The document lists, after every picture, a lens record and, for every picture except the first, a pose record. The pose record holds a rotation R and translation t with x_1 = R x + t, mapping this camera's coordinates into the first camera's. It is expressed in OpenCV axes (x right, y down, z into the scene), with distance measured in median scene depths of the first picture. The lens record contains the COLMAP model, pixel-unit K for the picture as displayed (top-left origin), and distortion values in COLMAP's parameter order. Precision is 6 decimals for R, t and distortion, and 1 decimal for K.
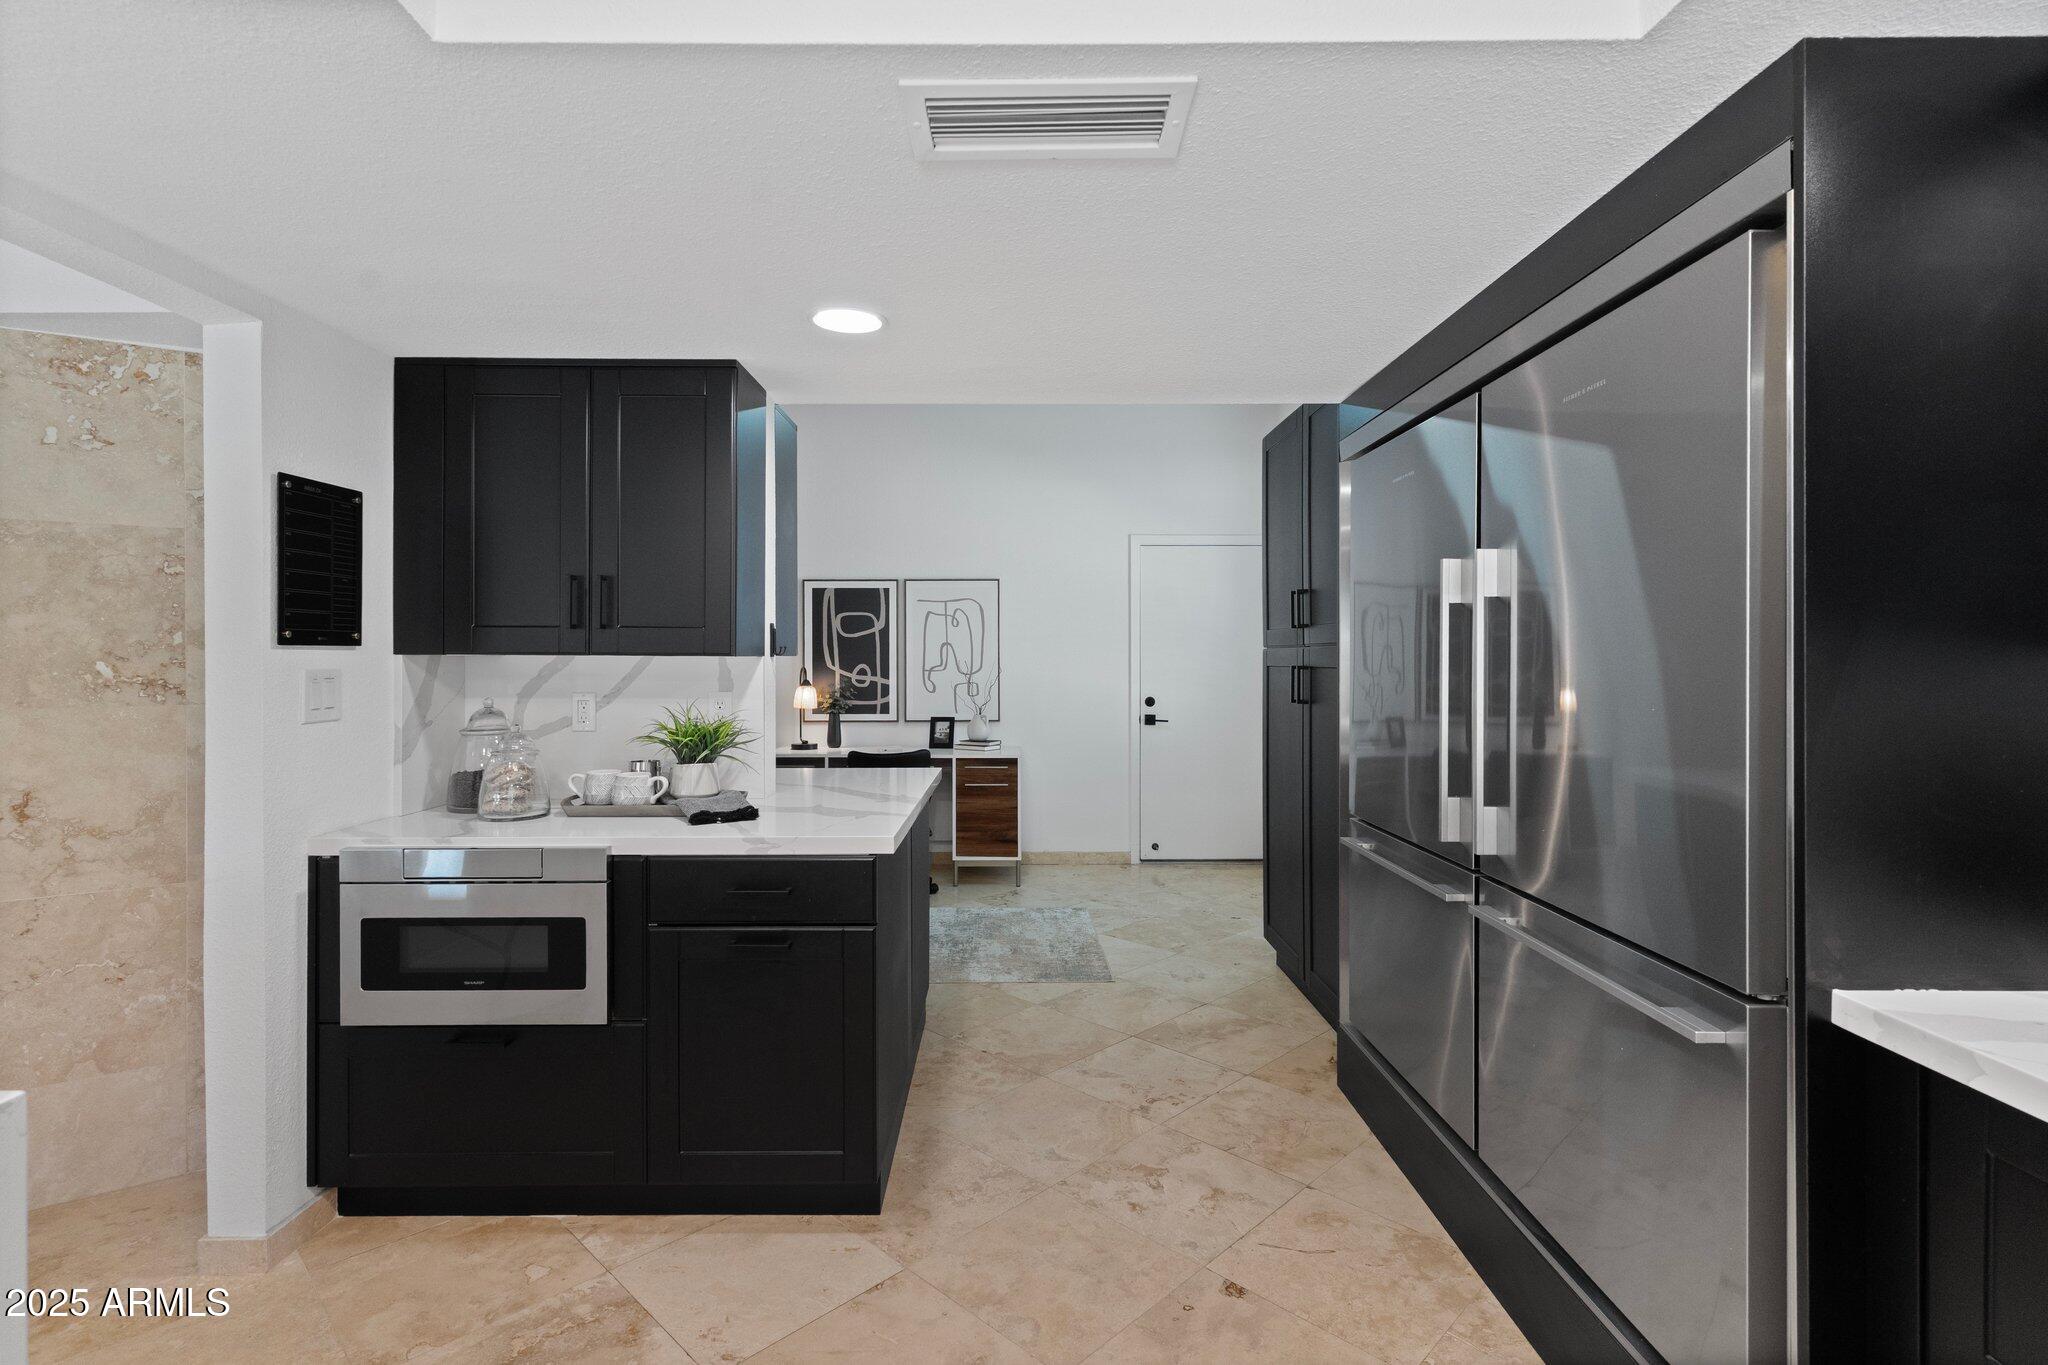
lens RADIAL K [[988.5, 0, 1022.2], [0, 988.5, 656.6], [0, 0, 1]] dist [-0.000079, 0.000034]
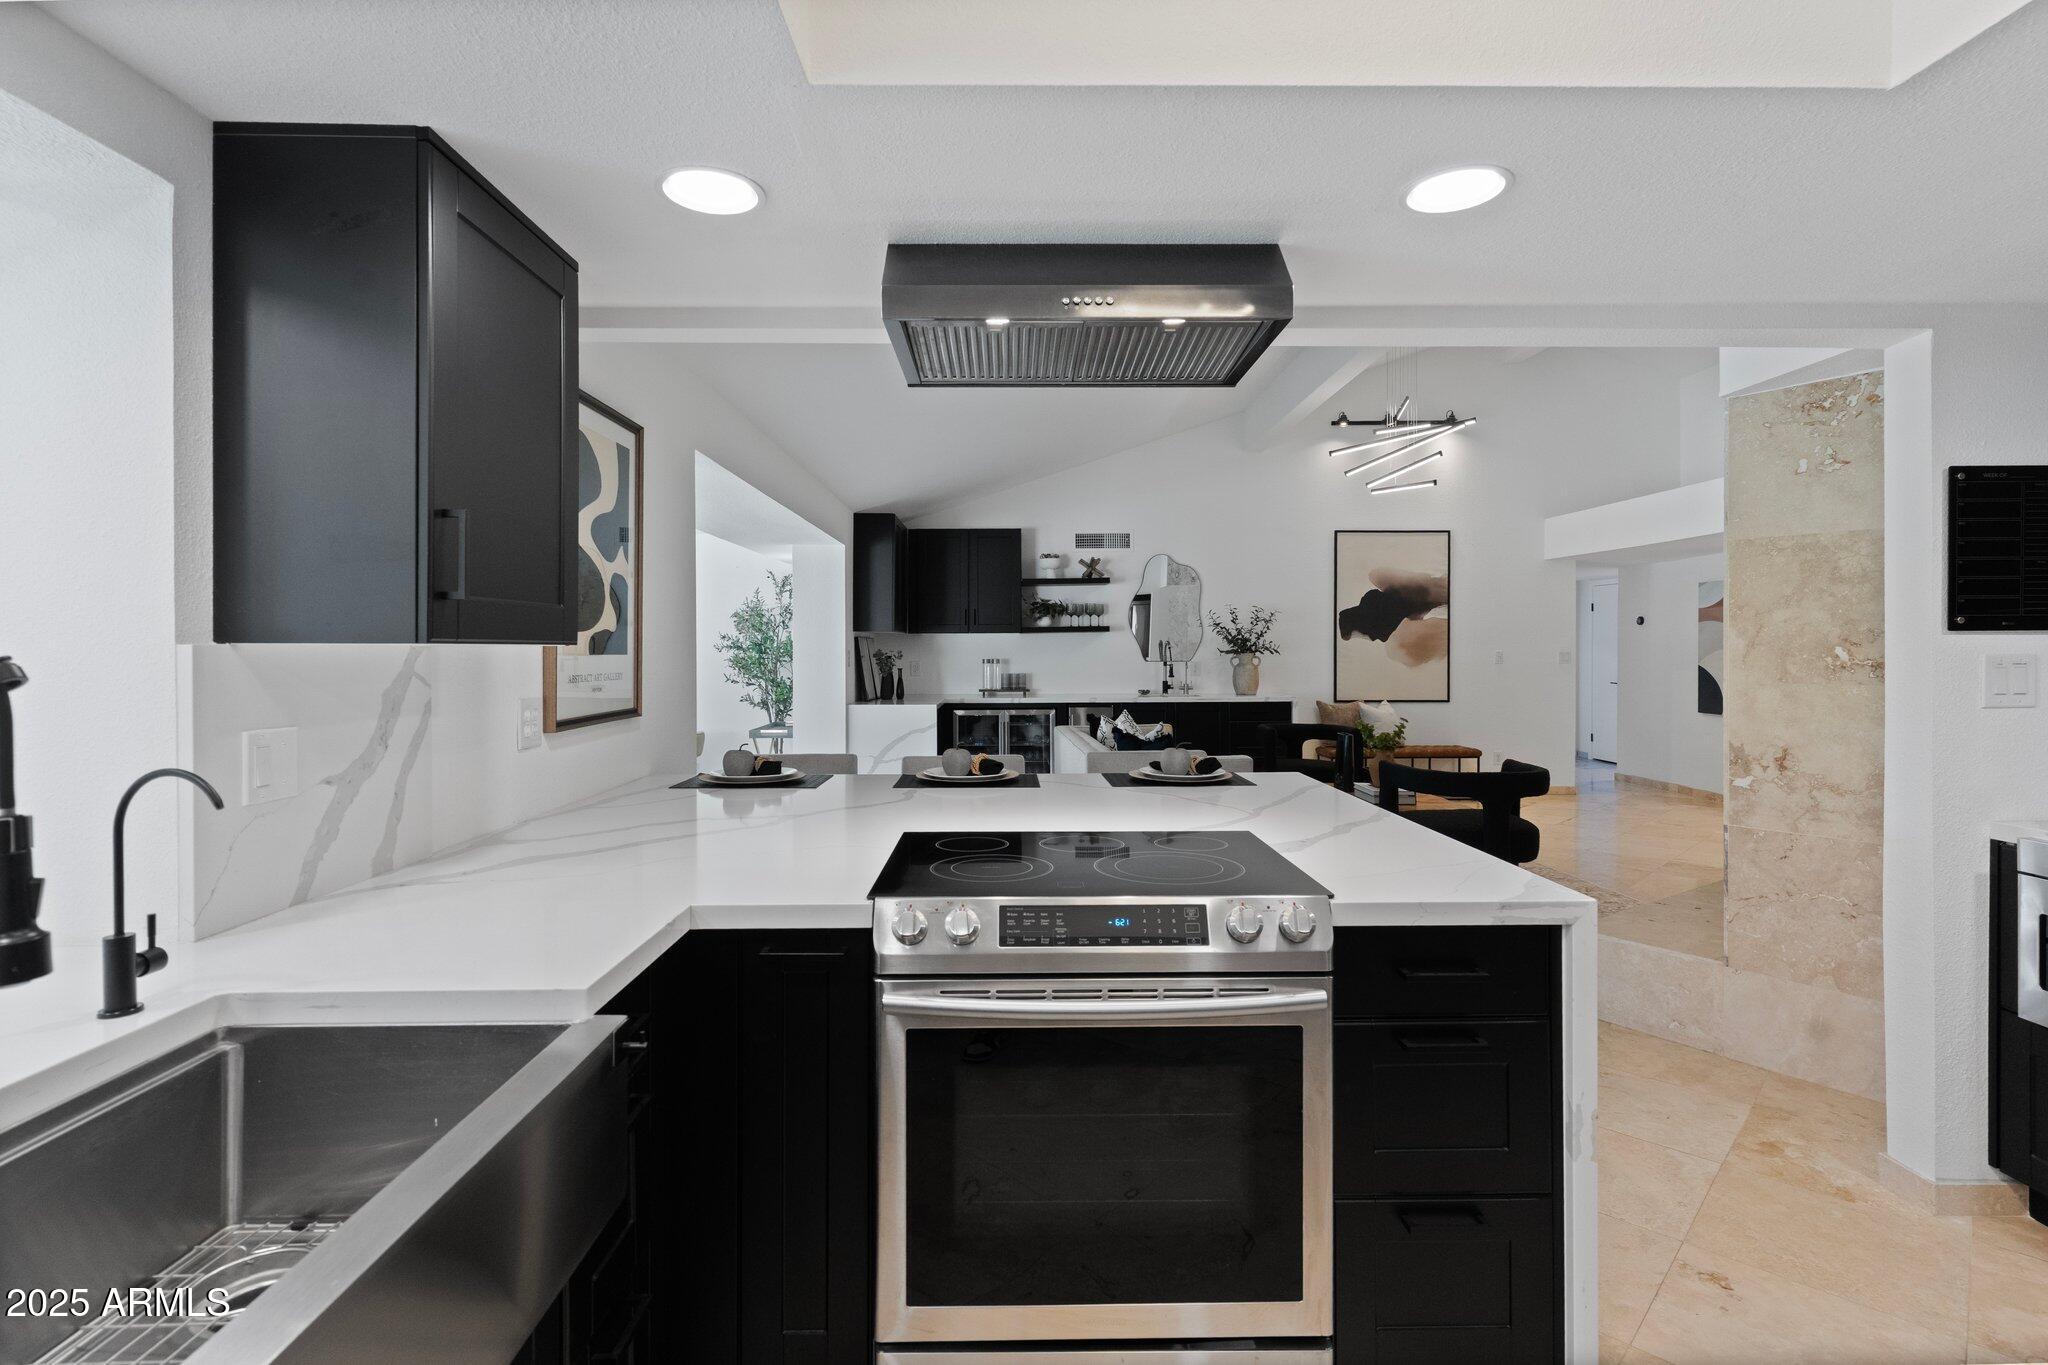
lens RADIAL K [[988.5, 0, 1022.2], [0, 988.5, 656.6], [0, 0, 1]] dist [-0.000079, 0.000034]
pose [[0.005010, 0.009567, -0.999942, 0.268689], [0.003035, 0.999949, 0.009582, 0.002562], [0.999983, -0.003083, 0.004980, 0.005355]]
